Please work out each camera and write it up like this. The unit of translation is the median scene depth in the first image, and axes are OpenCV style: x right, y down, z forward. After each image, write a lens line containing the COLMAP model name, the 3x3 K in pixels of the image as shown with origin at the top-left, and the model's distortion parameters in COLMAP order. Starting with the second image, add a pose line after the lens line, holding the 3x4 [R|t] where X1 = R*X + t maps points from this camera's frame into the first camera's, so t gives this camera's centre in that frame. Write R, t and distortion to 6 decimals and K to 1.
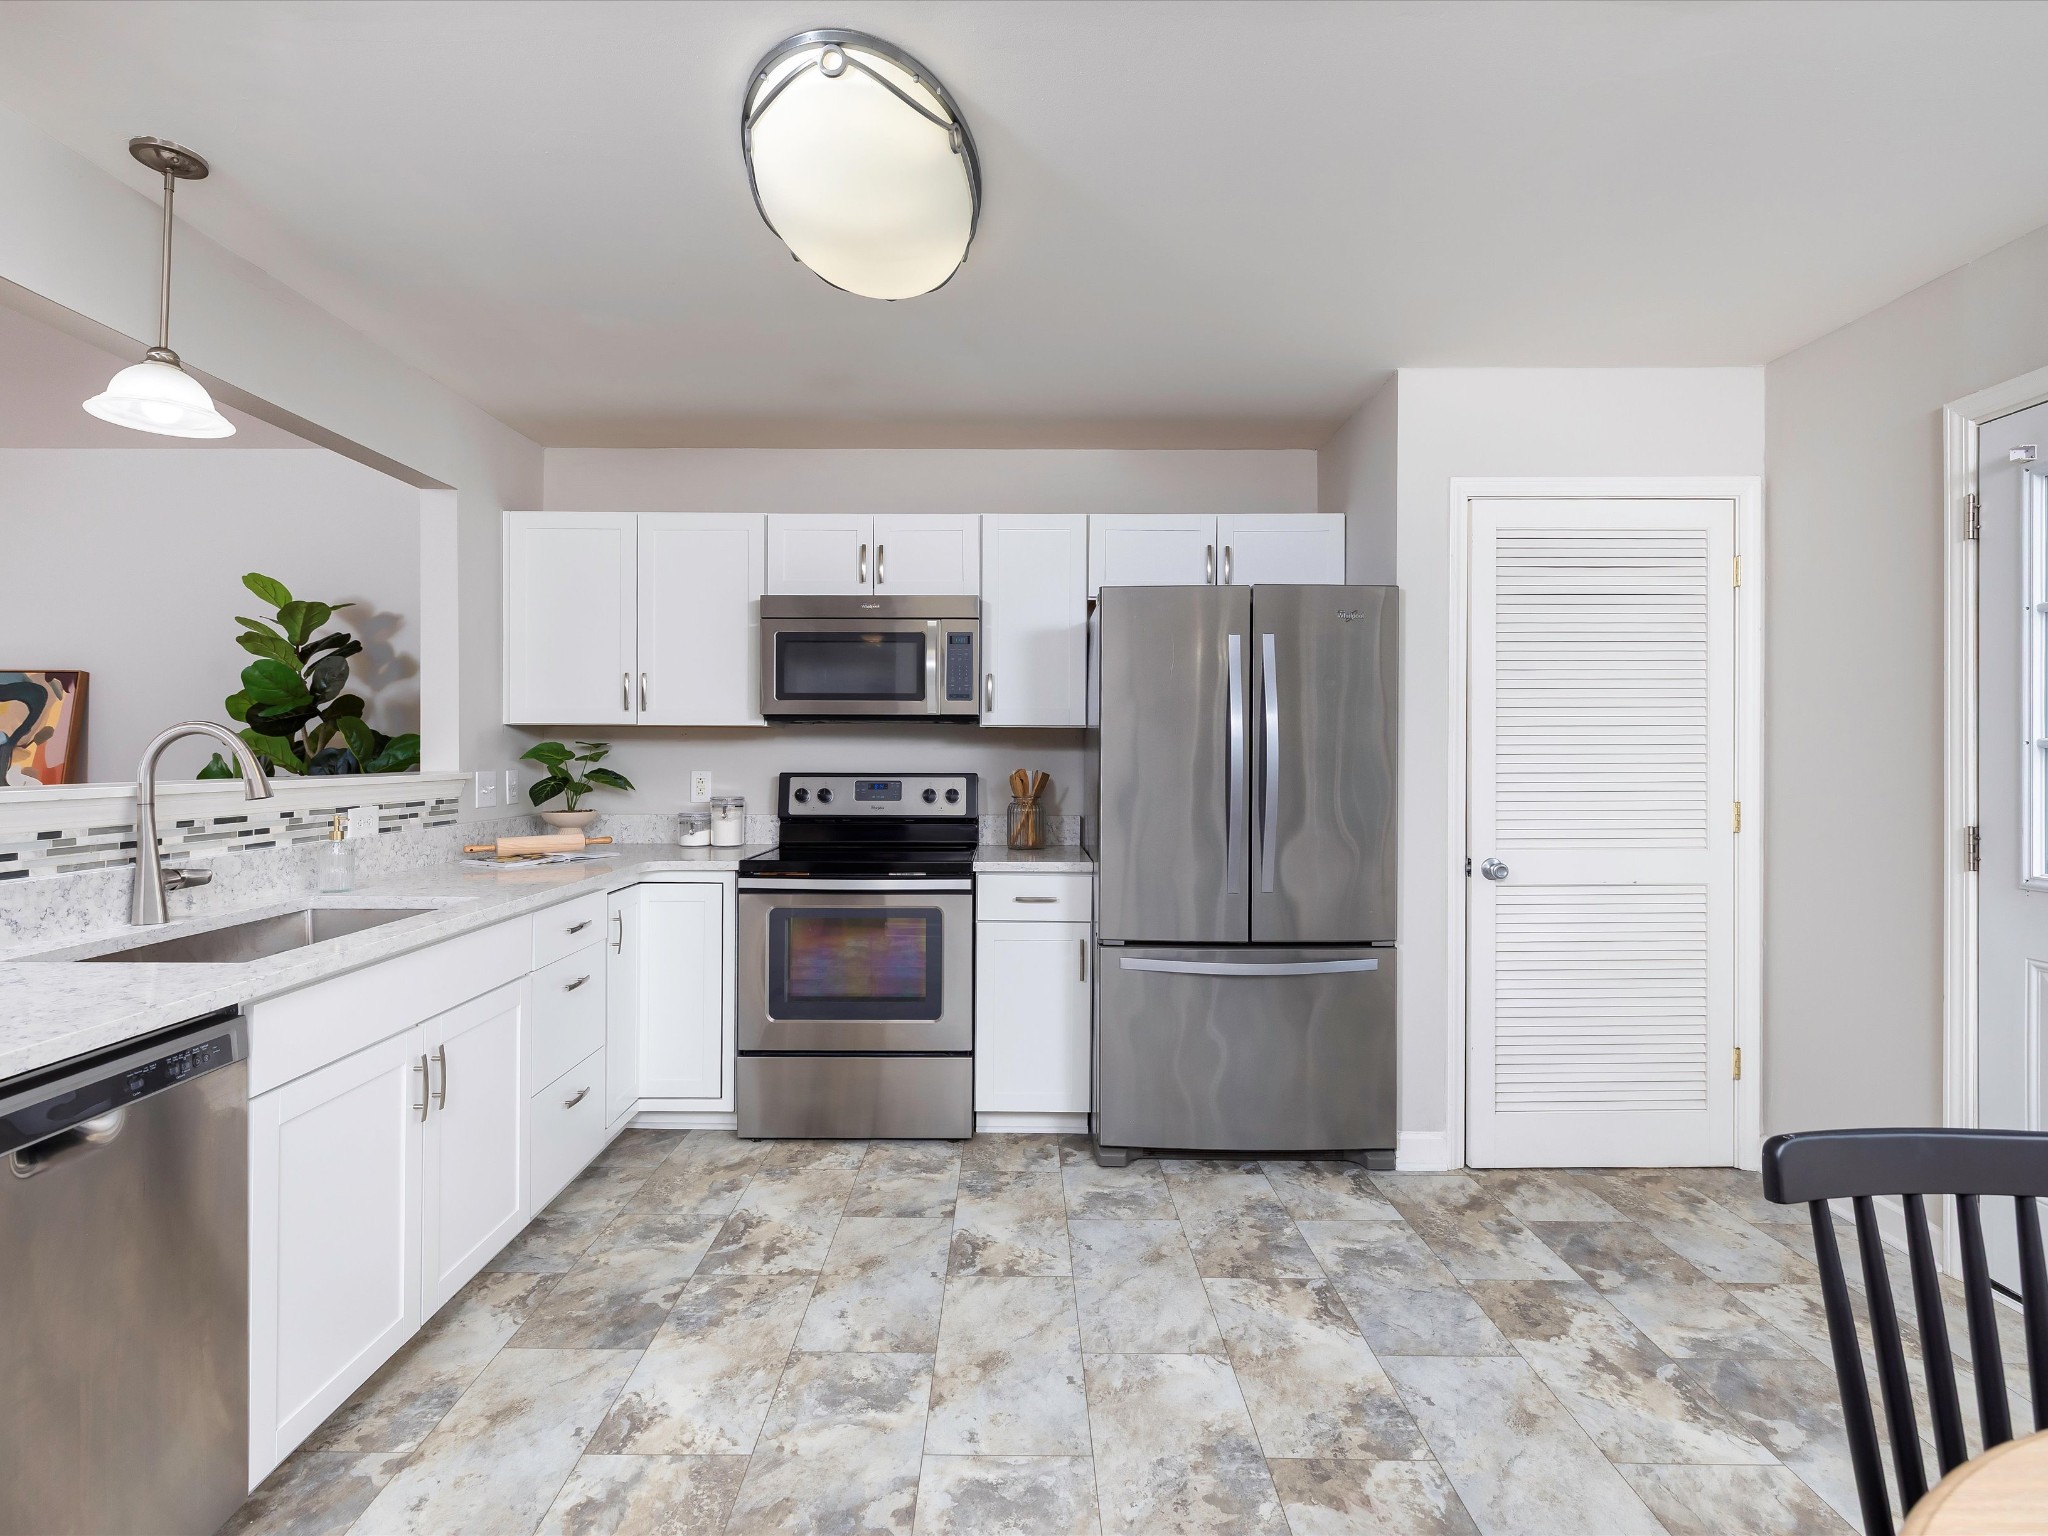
lens RADIAL K [[974.2, 0, 1020.3], [0, 974.2, 753.8], [0, 0, 1]] dist [0.000667, 0.000133]
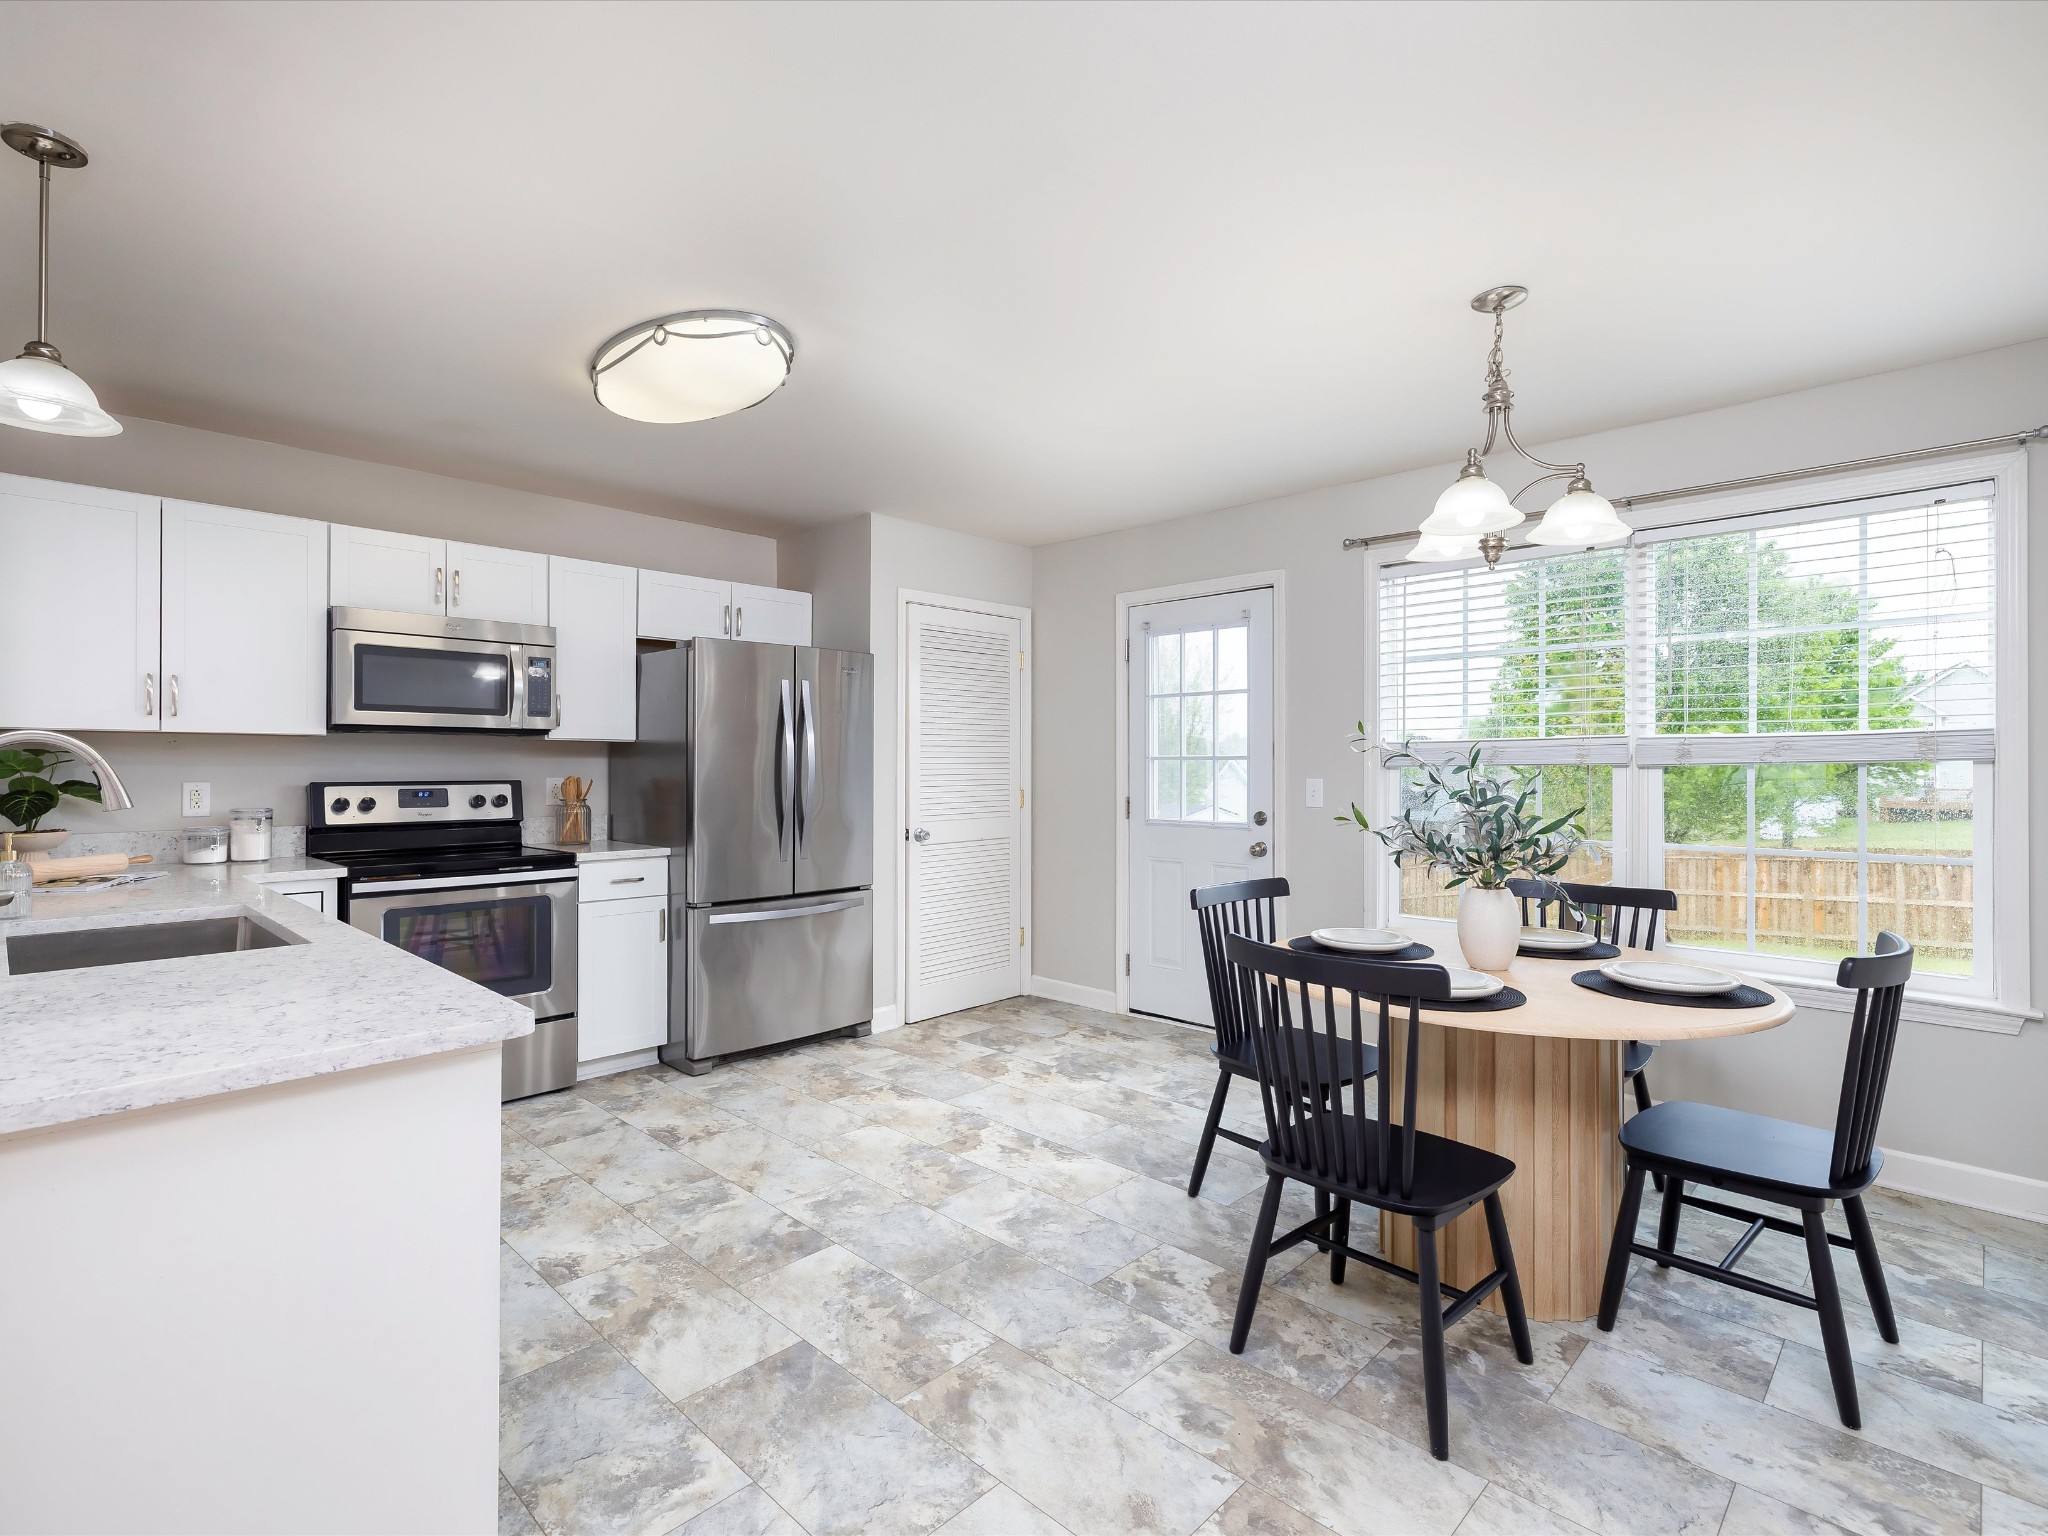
lens RADIAL K [[985.2, 0, 994.4], [0, 985.2, 766.2], [0, 0, 1]] dist [-0.011385, -0.000069]
pose [[0.697850, -0.002586, 0.716239, -0.599166], [0.000342, 0.999995, 0.003278, -0.000338], [-0.716244, -0.002043, 0.697847, -0.224253]]
